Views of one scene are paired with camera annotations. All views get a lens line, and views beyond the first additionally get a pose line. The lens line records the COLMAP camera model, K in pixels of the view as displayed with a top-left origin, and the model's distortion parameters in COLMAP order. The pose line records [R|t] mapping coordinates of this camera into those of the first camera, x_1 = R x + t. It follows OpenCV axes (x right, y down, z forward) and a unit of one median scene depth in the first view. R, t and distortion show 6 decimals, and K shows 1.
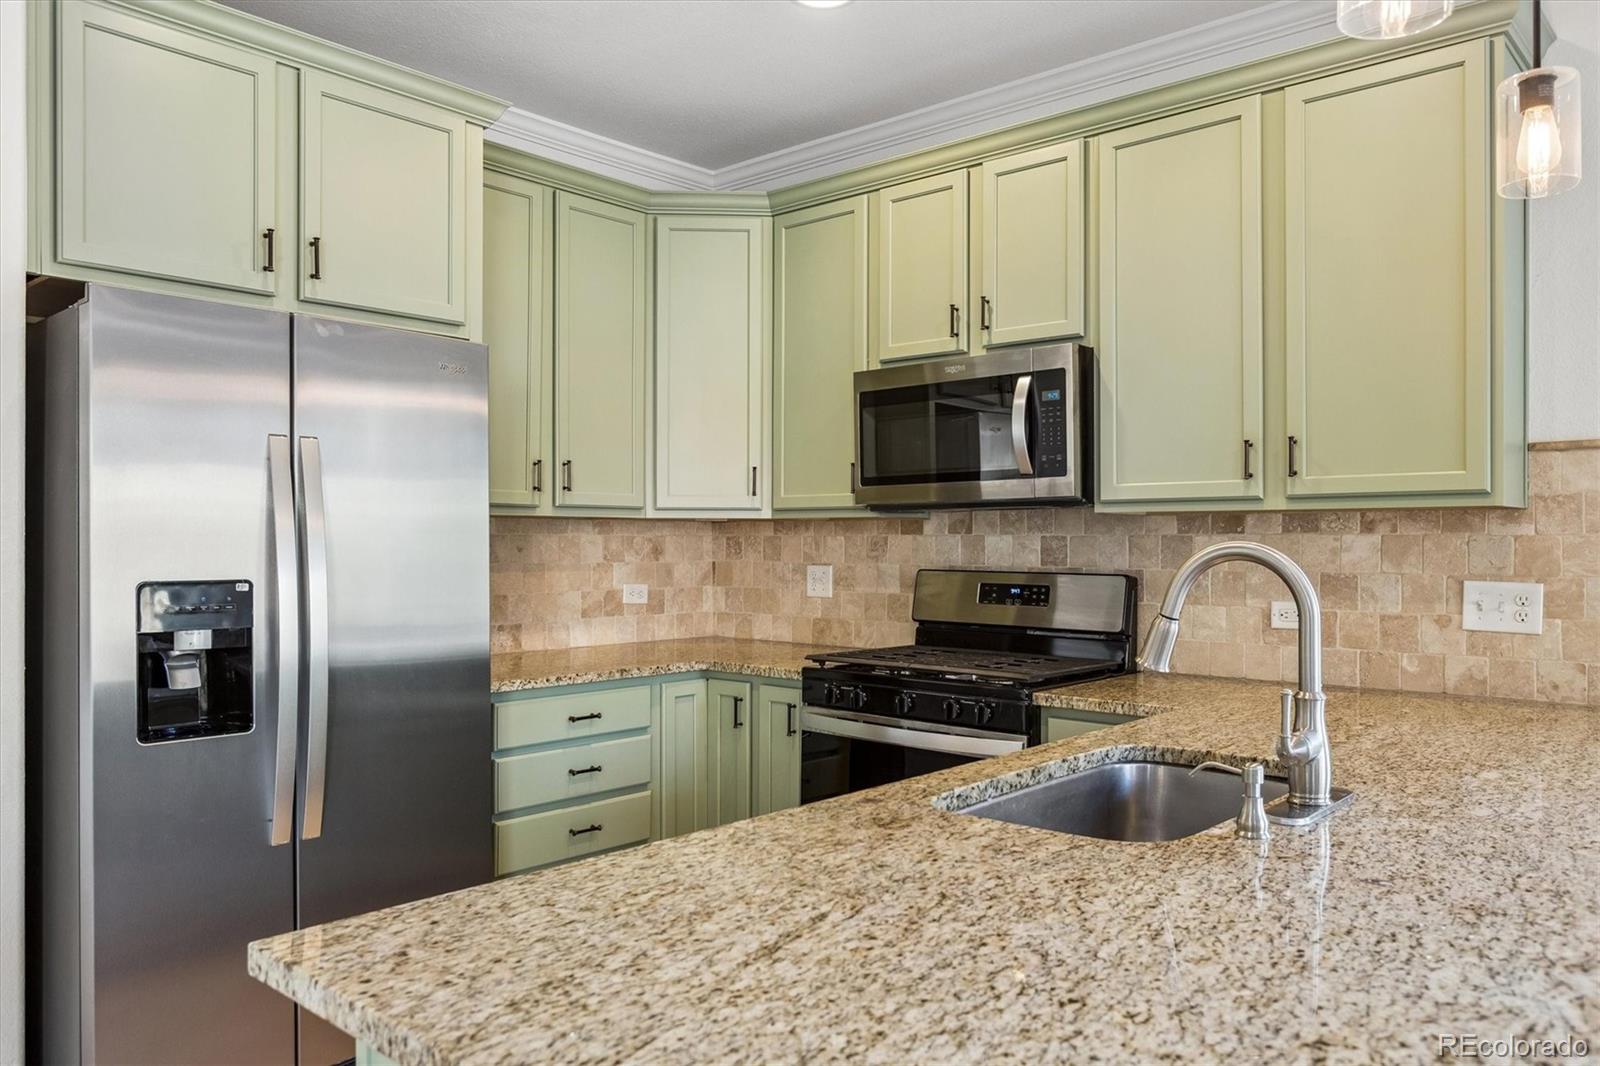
lens RADIAL K [[1189.0, 0, 800.6], [0, 1189.0, 542.5], [0, 0, 1]] dist [-0.000091, -0.002113]
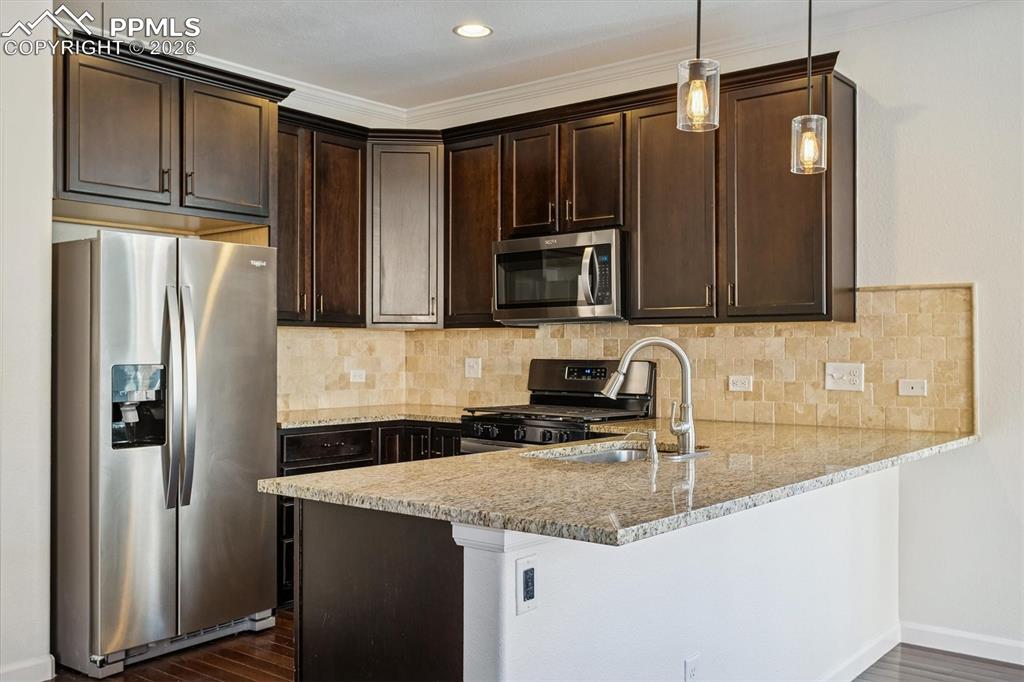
lens RADIAL K [[956.6, 0, 512.0], [0, 956.6, 341.0], [0, 0, 1]] dist [-0.006089, -0.005357]
pose [[0.998683, -0.000550, 0.051308, 0.002872], [0.001057, 0.999951, -0.009855, 0.010511], [-0.051300, 0.009896, 0.998634, -0.353520]]
